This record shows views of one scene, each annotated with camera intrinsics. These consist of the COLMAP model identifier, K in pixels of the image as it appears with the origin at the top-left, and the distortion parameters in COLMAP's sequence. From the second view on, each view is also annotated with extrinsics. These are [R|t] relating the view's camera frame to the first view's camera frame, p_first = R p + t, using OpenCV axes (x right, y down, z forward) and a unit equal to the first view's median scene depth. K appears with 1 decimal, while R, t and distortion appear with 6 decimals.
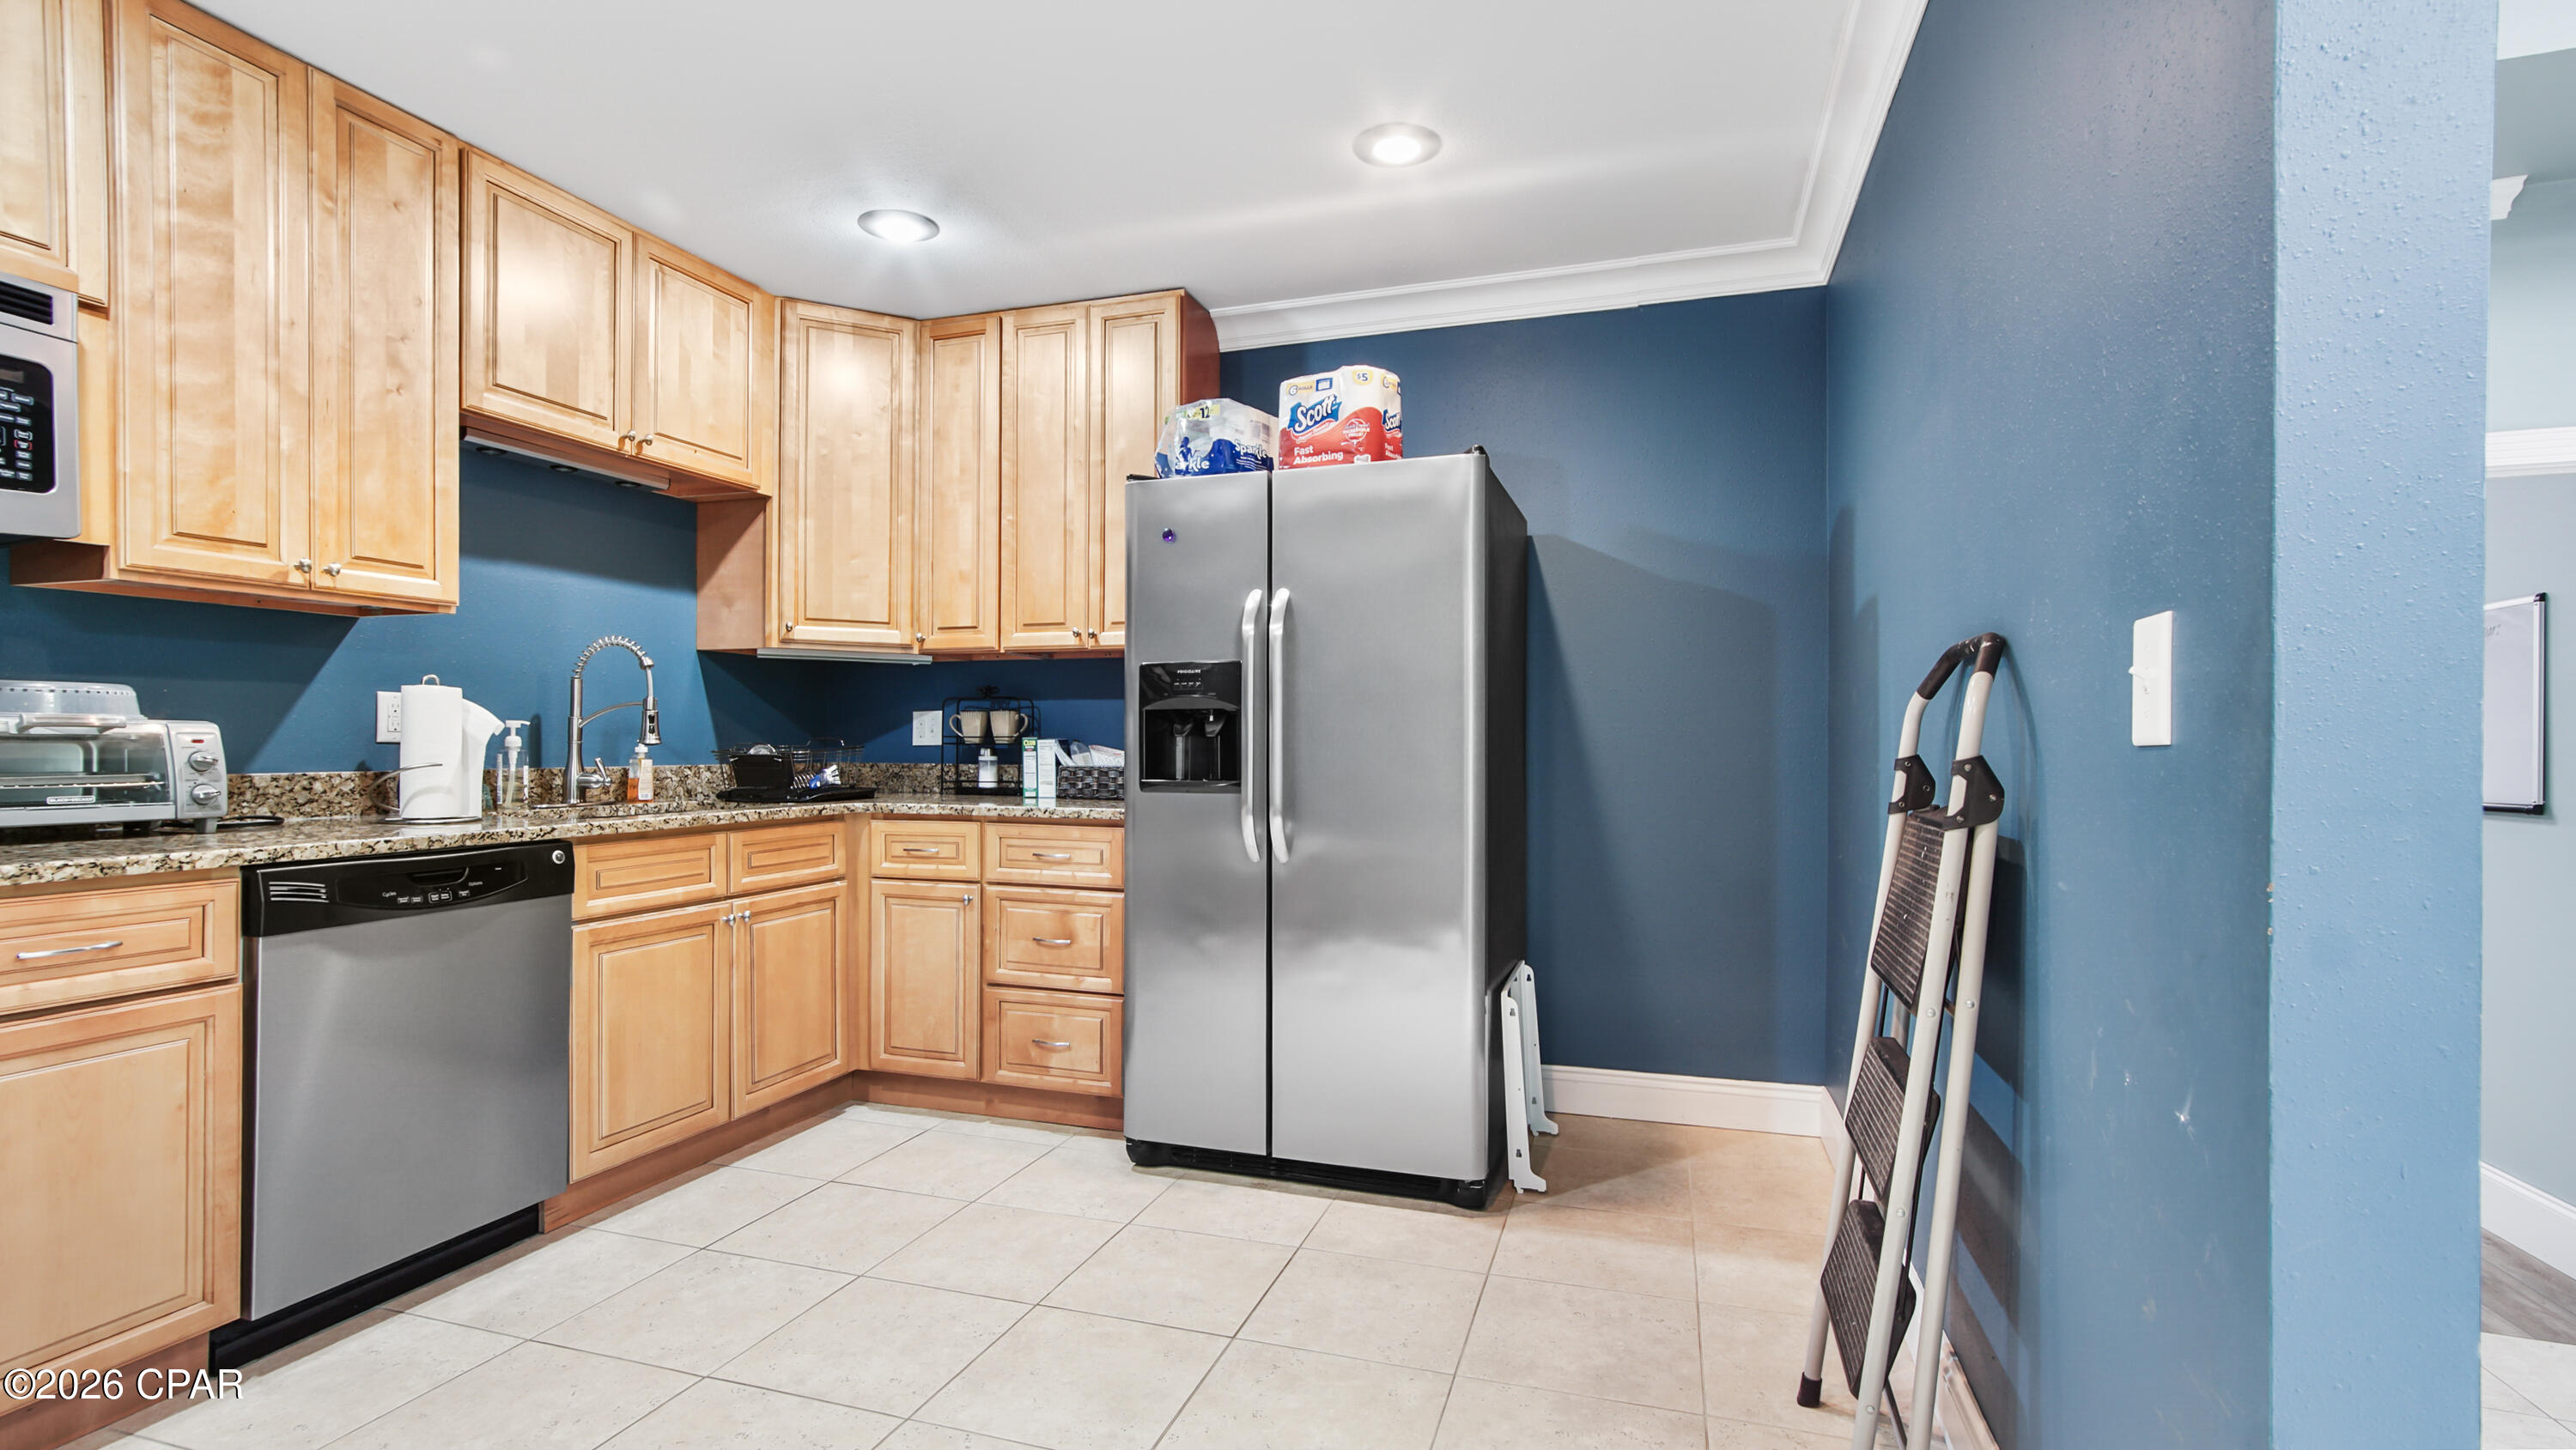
lens RADIAL K [[1163.4, 0, 1288.5], [0, 1163.4, 743.2], [0, 0, 1]] dist [0.004599, 0.000490]
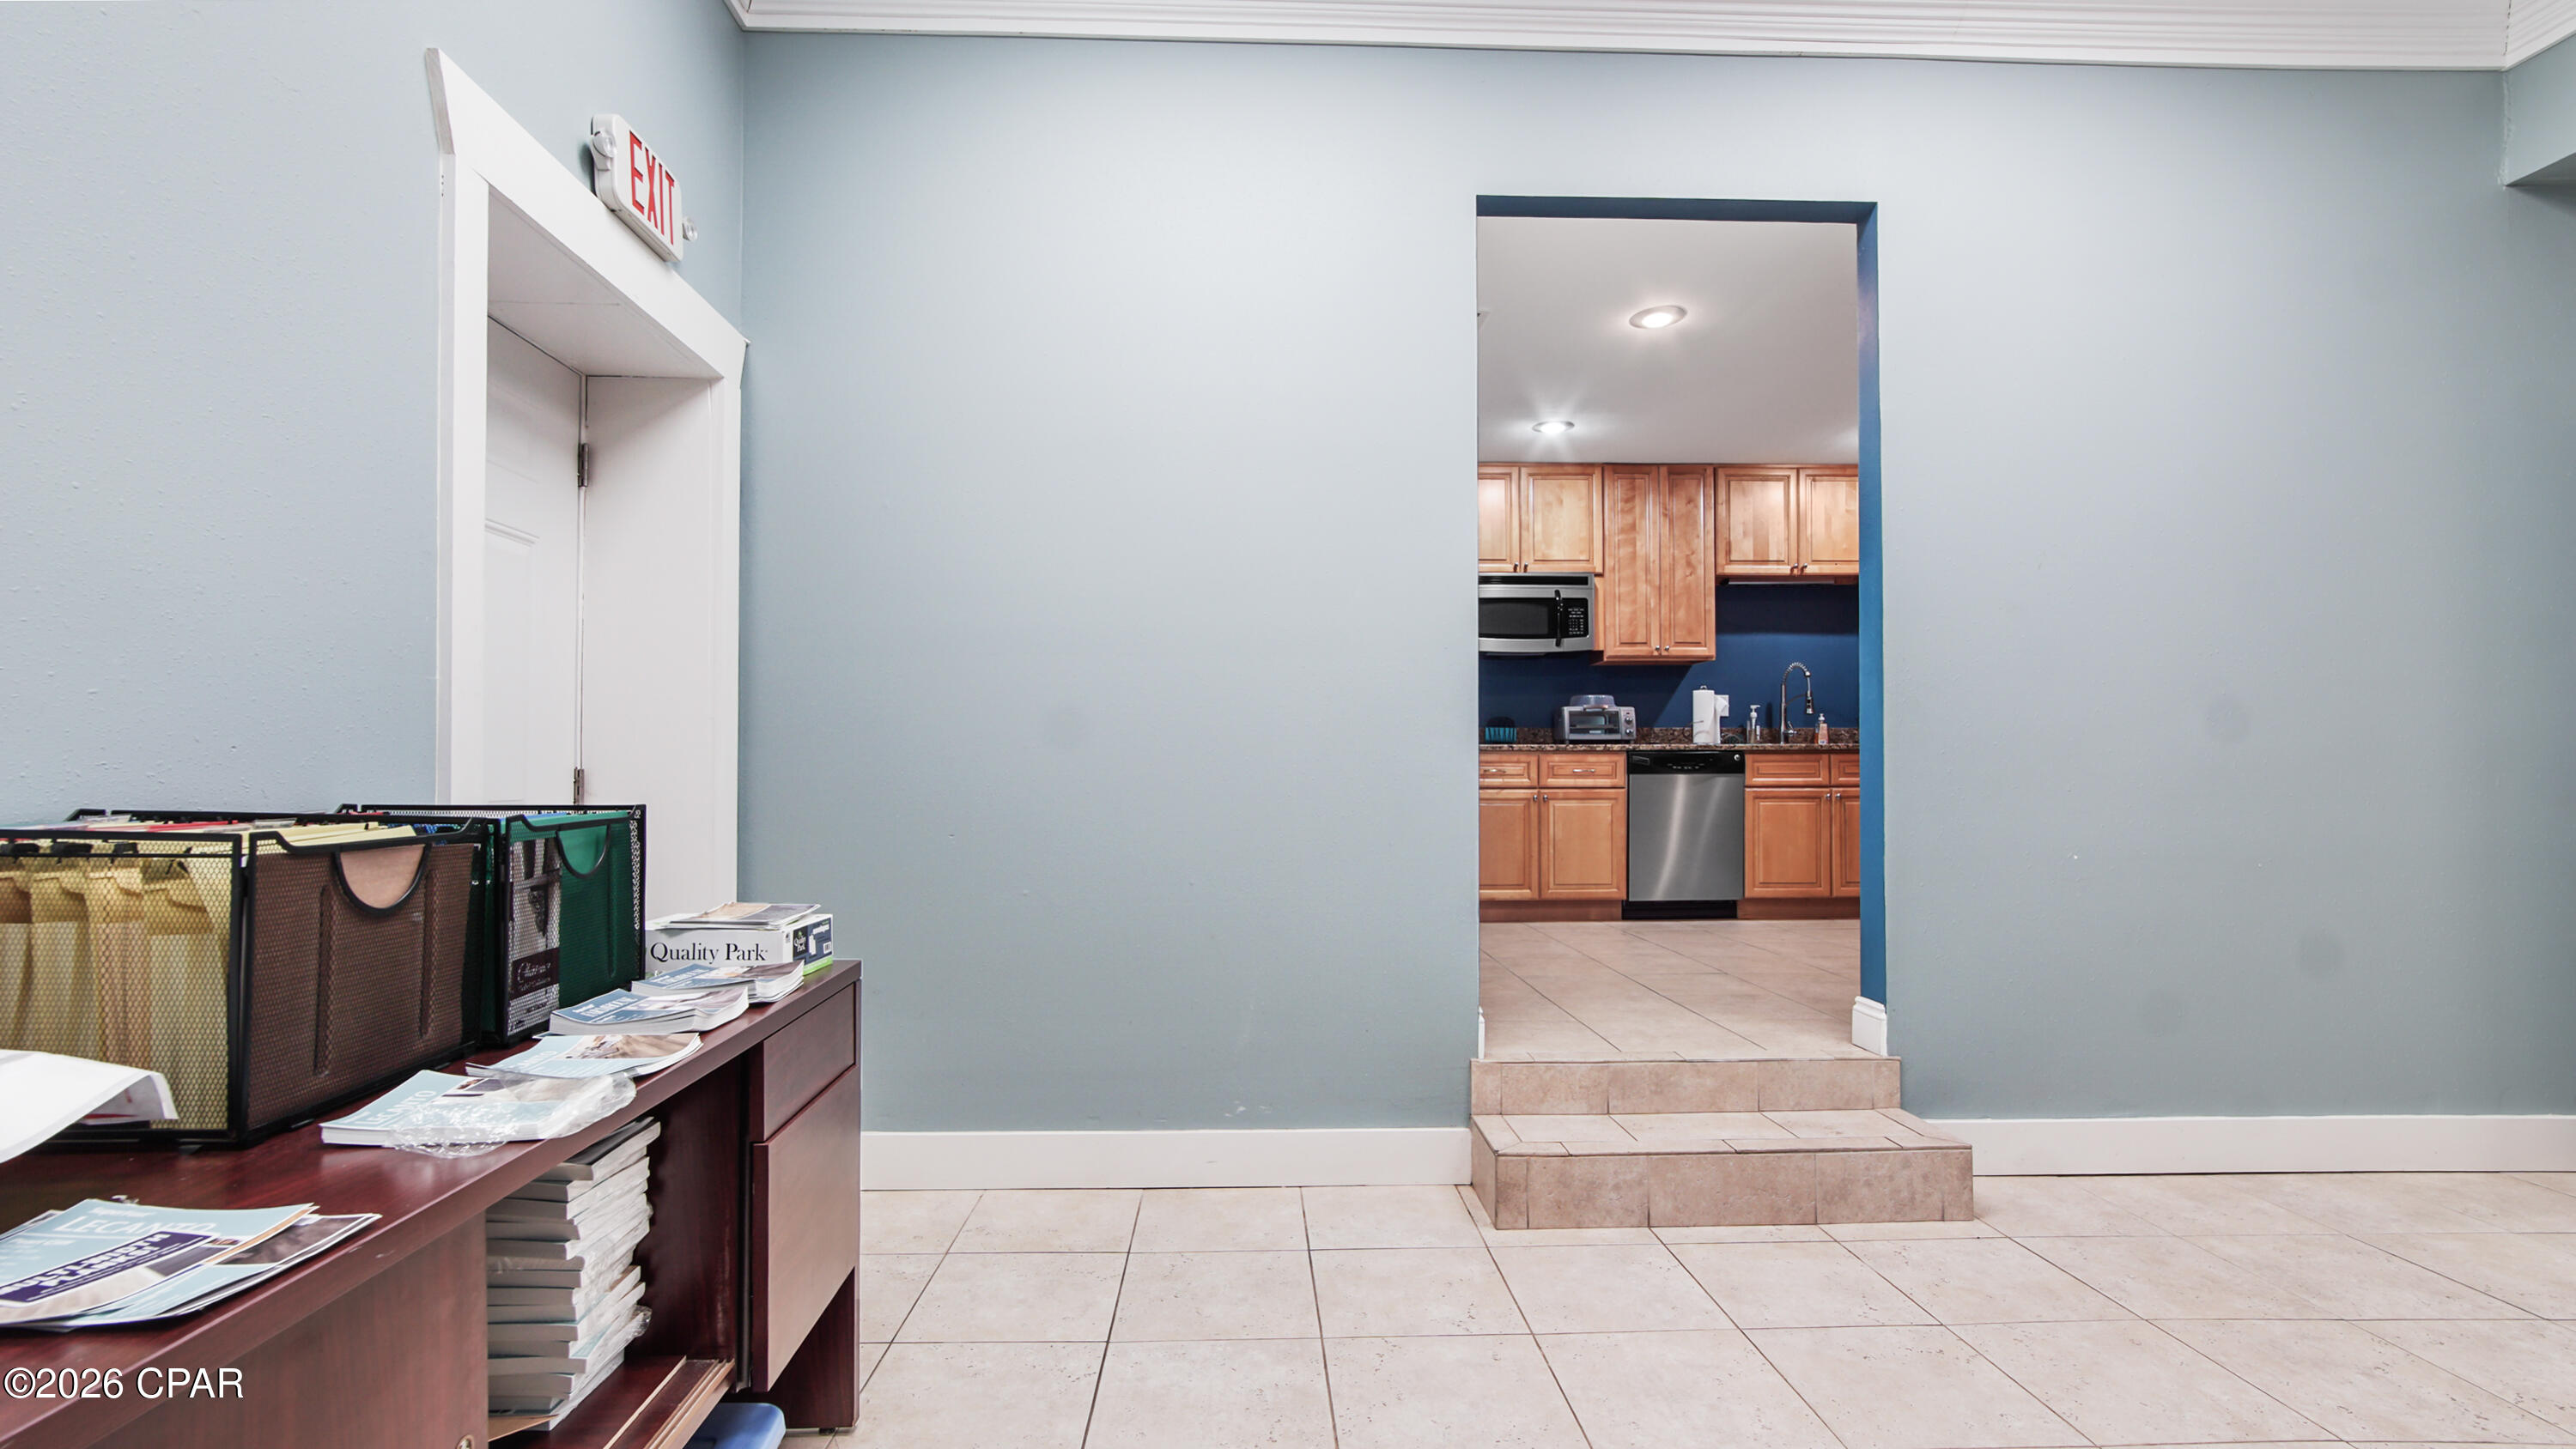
lens RADIAL K [[1163.3, 0, 1286.0], [0, 1163.3, 735.5], [0, 0, 1]] dist [0.004599, 0.000490]
pose [[0.344748, -0.029381, -0.938235, 1.351875], [0.004419, 0.999550, -0.029677, 0.123068], [0.938685, 0.006085, 0.344723, -0.724912]]
